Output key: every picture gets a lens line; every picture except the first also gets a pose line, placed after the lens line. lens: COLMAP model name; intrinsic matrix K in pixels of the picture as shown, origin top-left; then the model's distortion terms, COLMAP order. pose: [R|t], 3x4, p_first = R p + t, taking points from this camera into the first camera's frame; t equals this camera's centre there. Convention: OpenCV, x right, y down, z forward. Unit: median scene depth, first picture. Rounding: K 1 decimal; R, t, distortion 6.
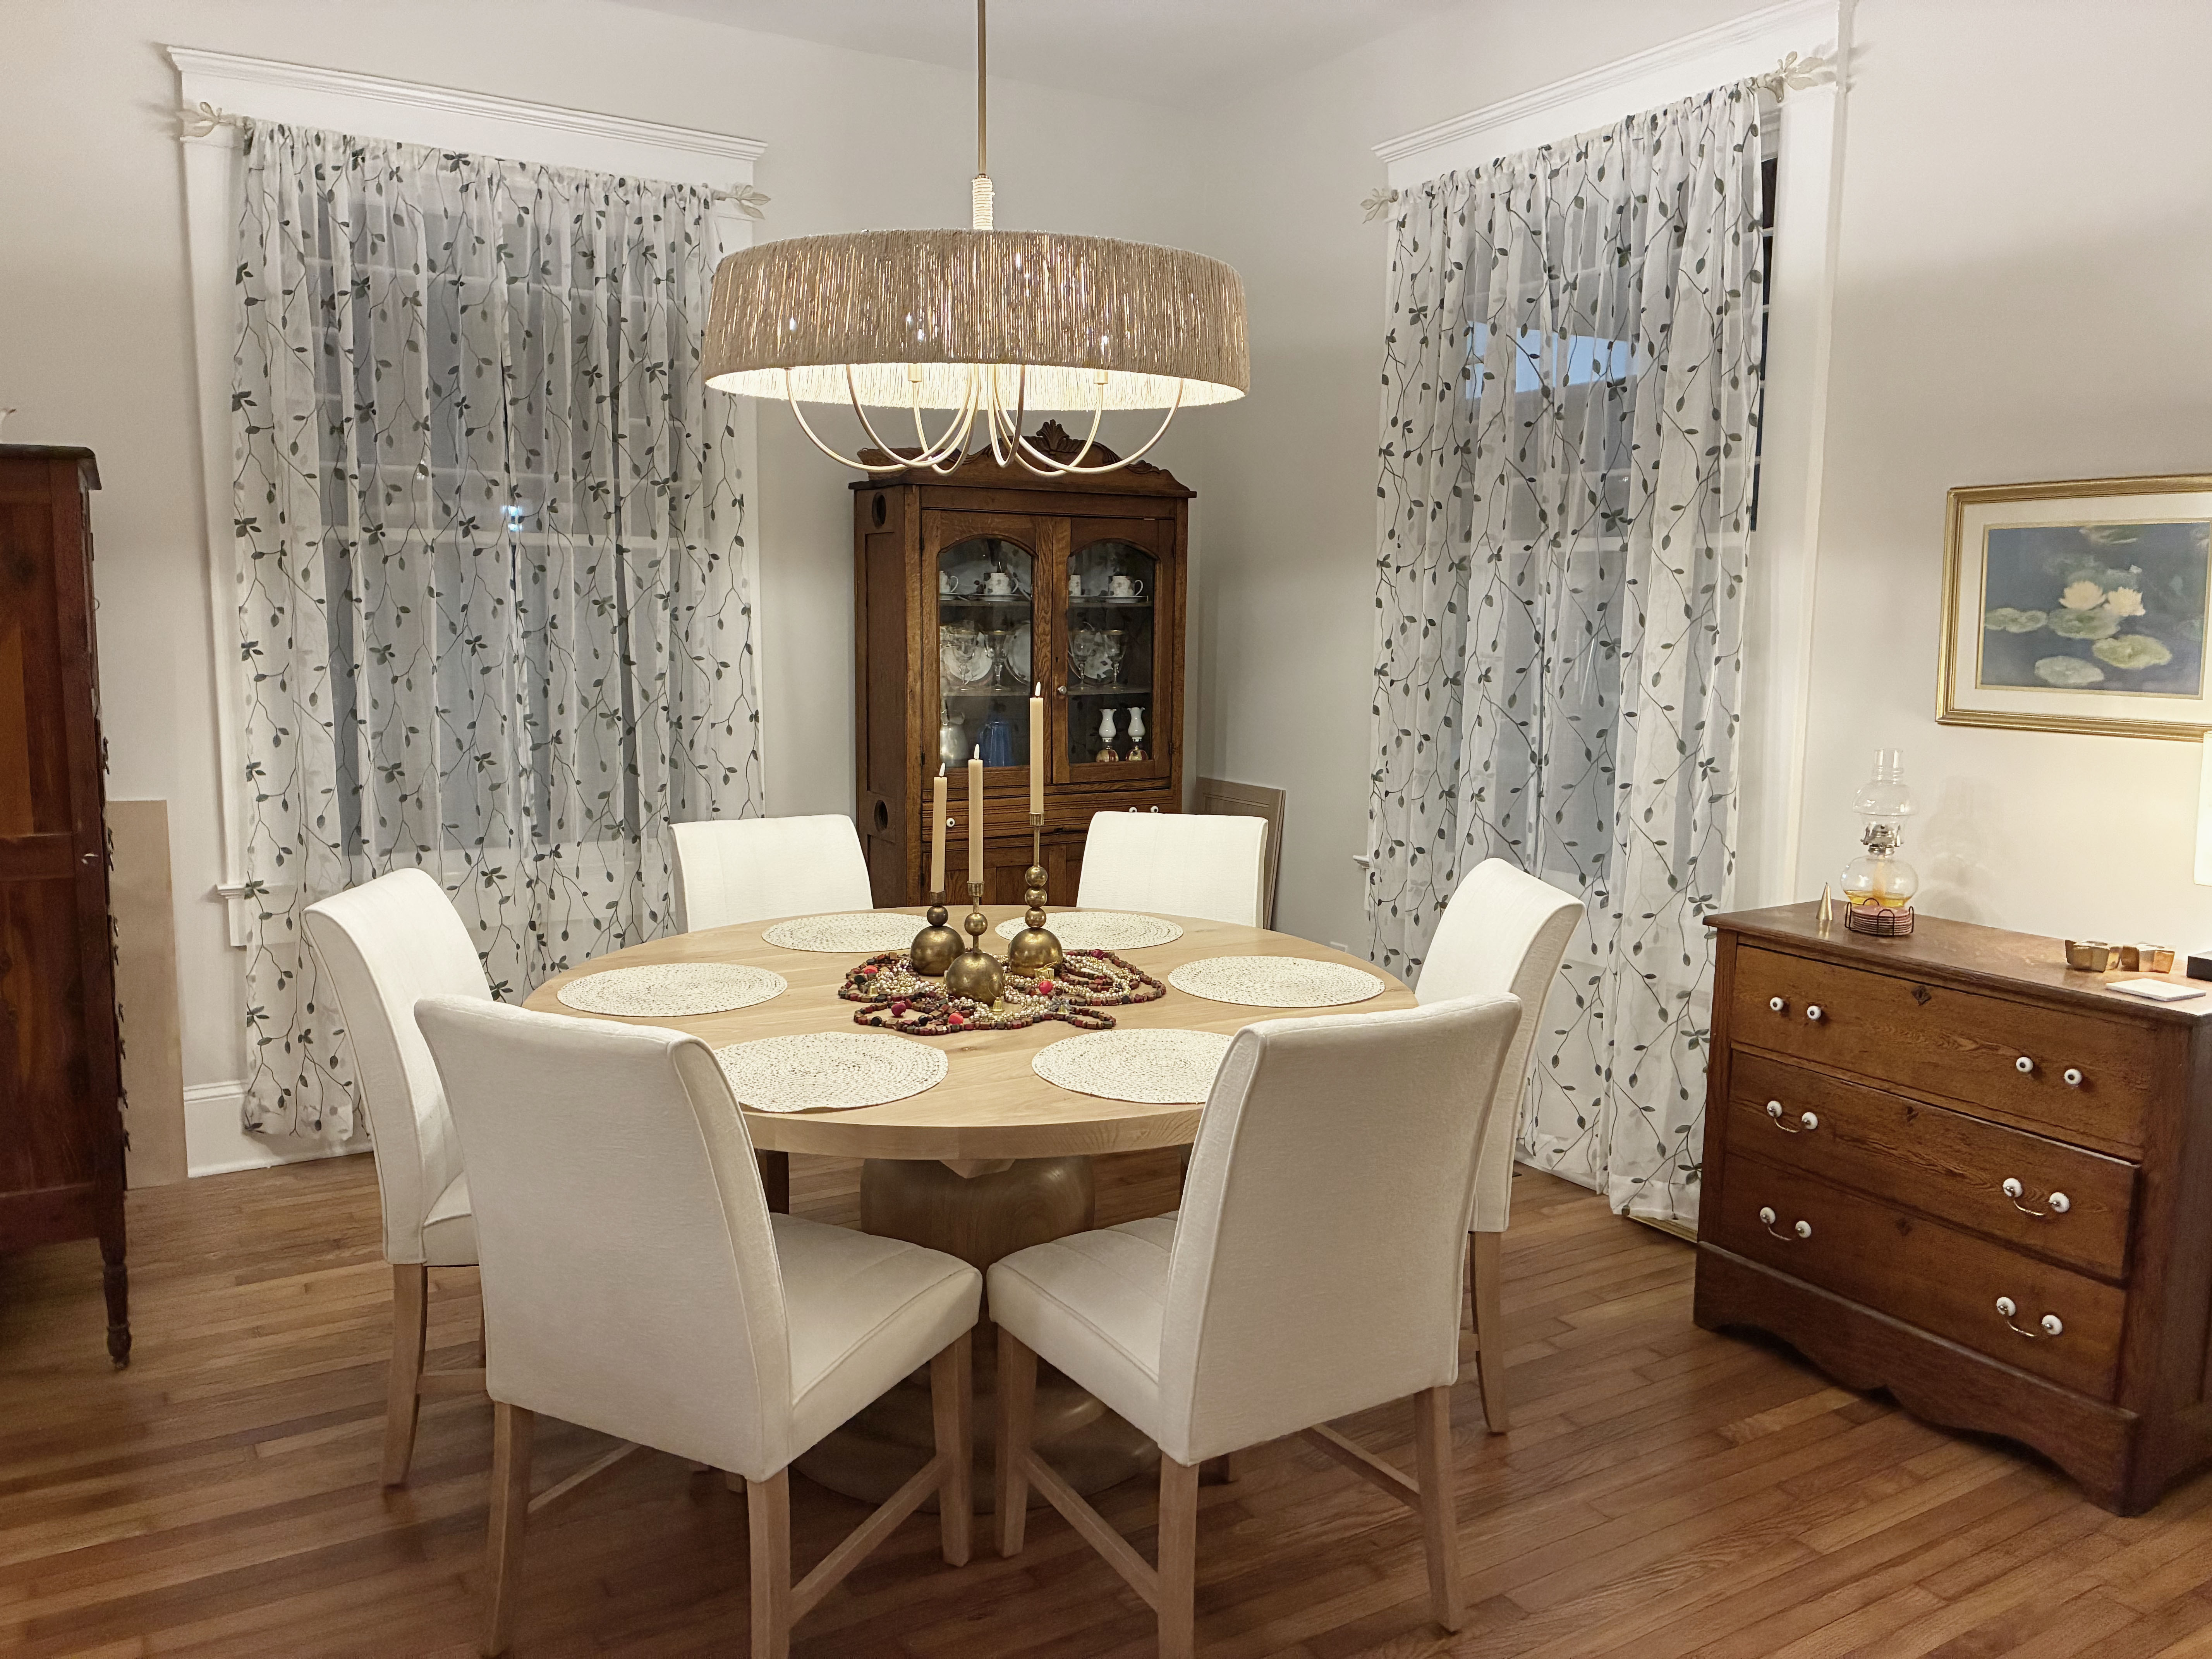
lens RADIAL K [[1690.1, 0, 1106.0], [0, 1690.1, 829.5], [0, 0, 1]] dist [0.036997, -0.040253]
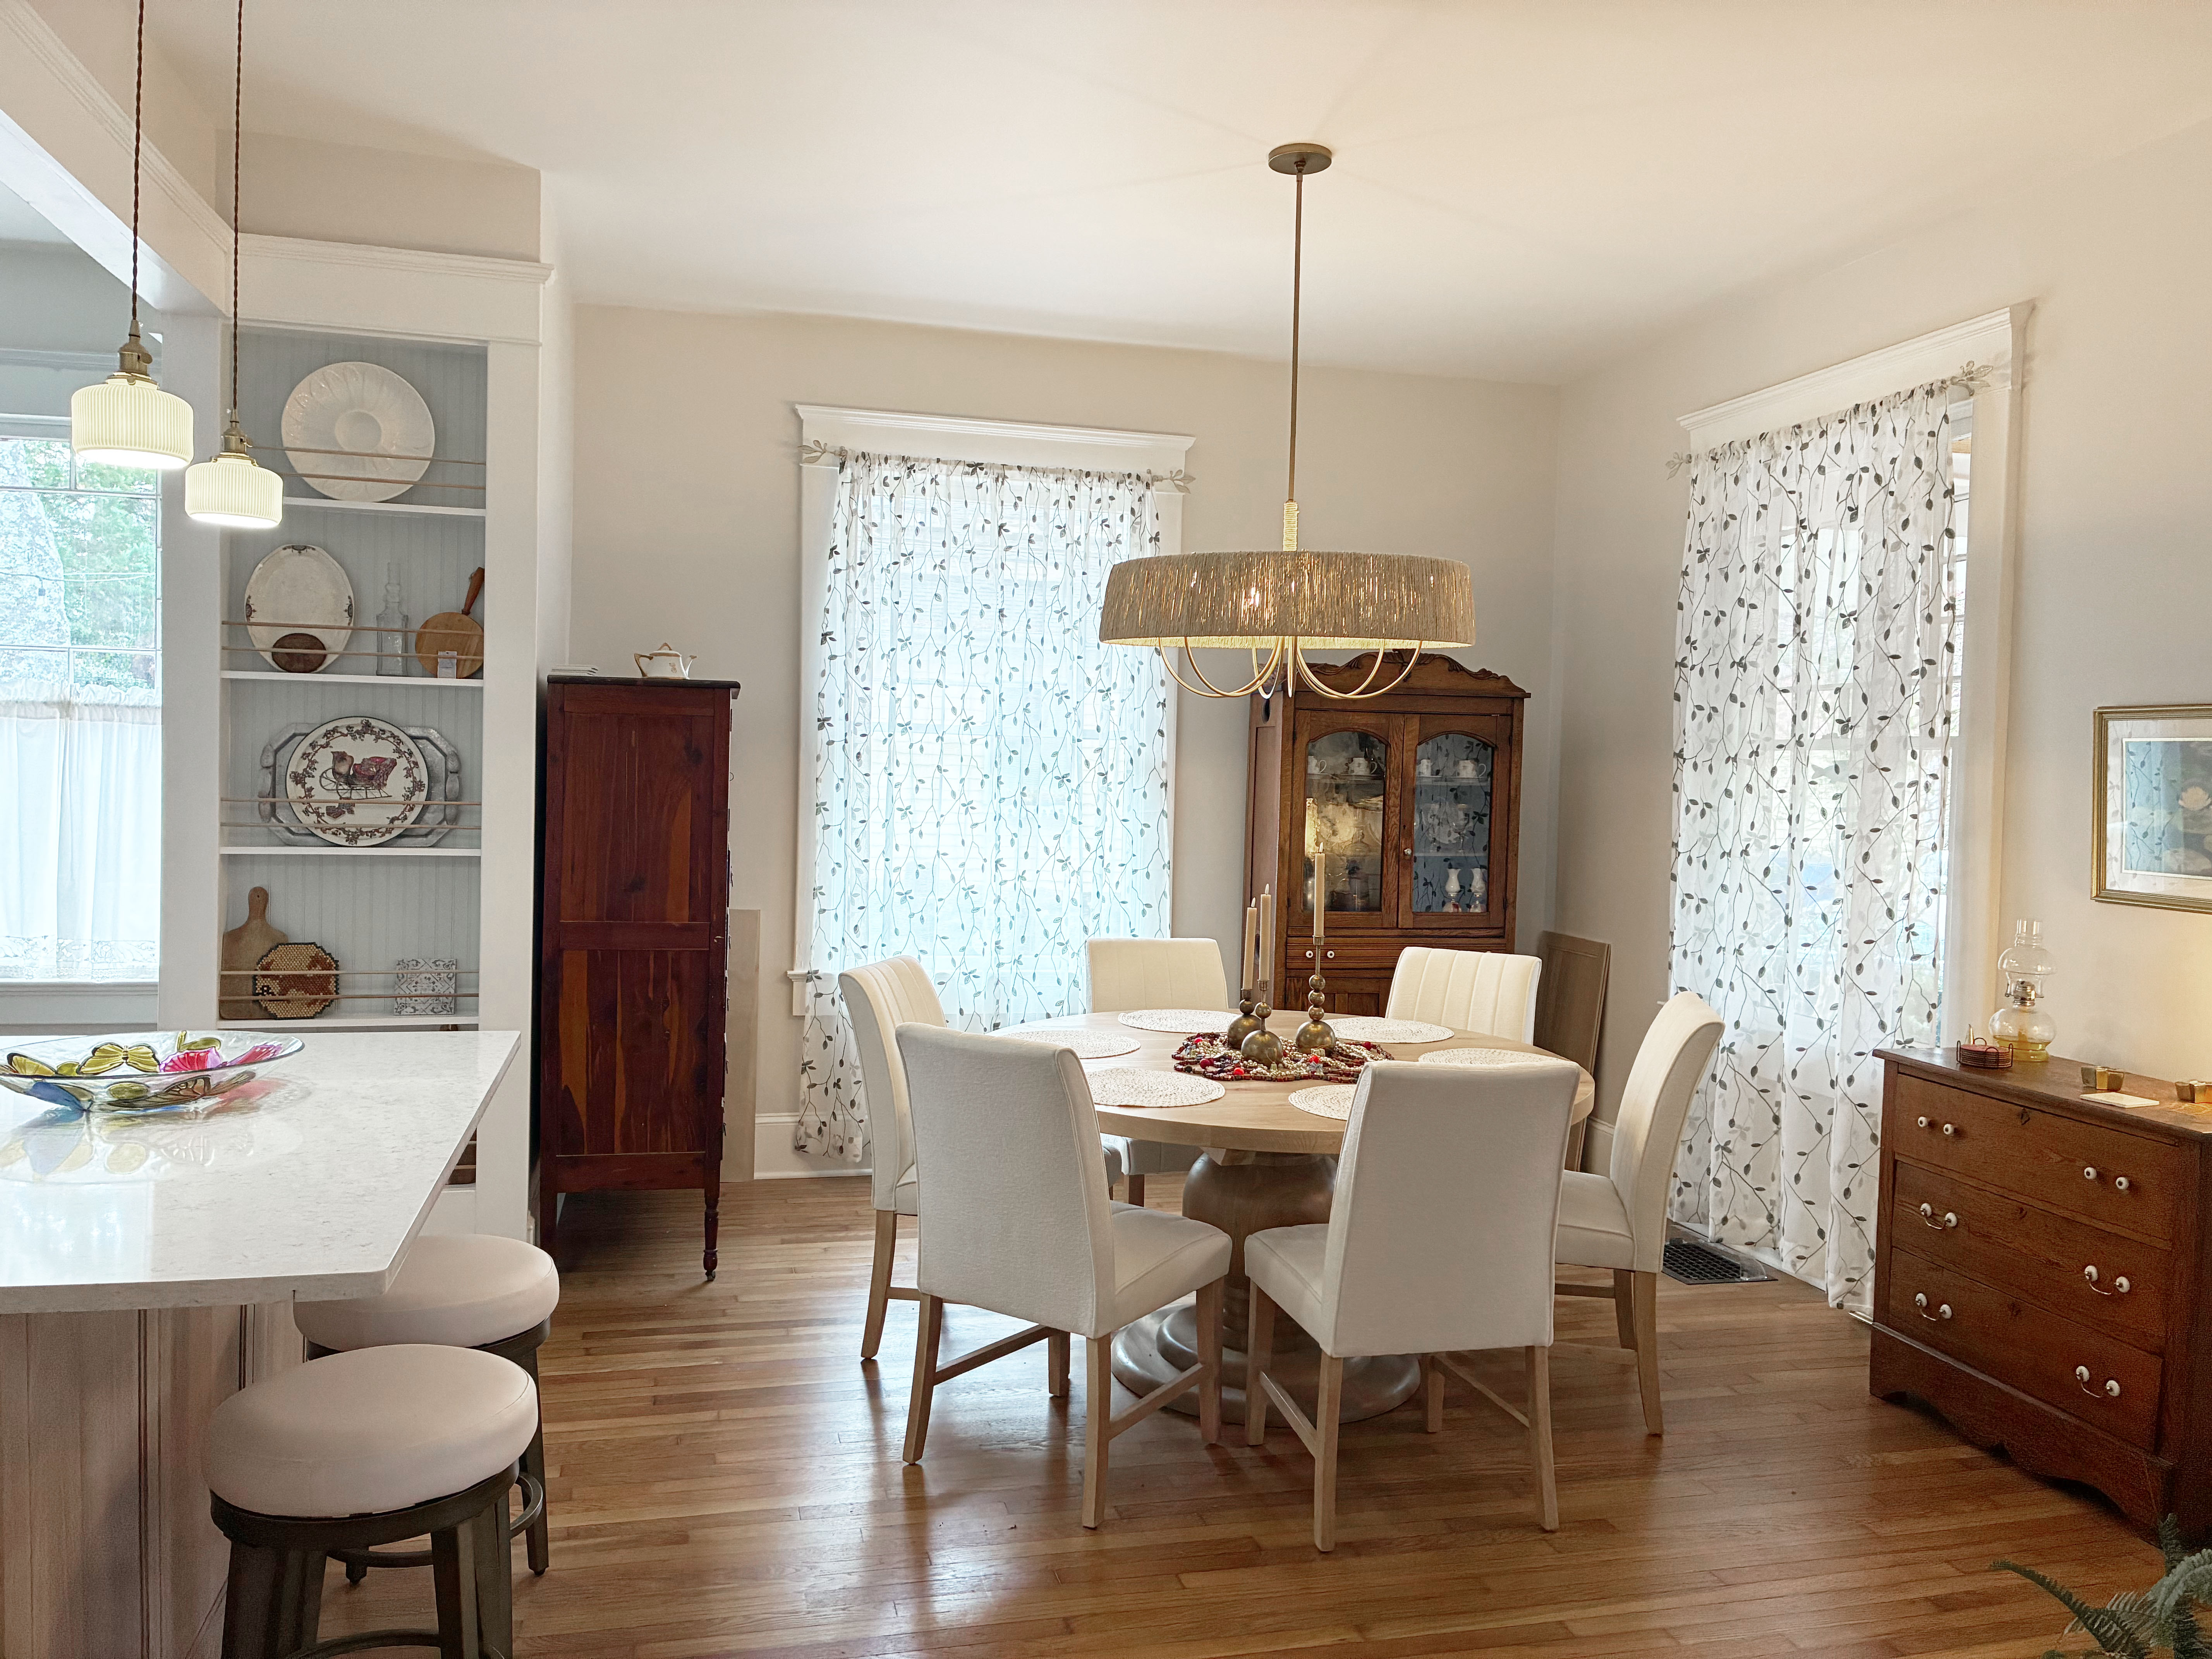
lens RADIAL K [[1664.1, 0, 1106.0], [0, 1664.1, 829.5], [0, 0, 1]] dist [0.083685, -0.154625]
pose [[0.957043, 0.025654, -0.288809, 0.170083], [-0.052977, 0.994782, -0.087190, 0.028602], [0.285066, 0.098745, 0.953408, -0.340654]]
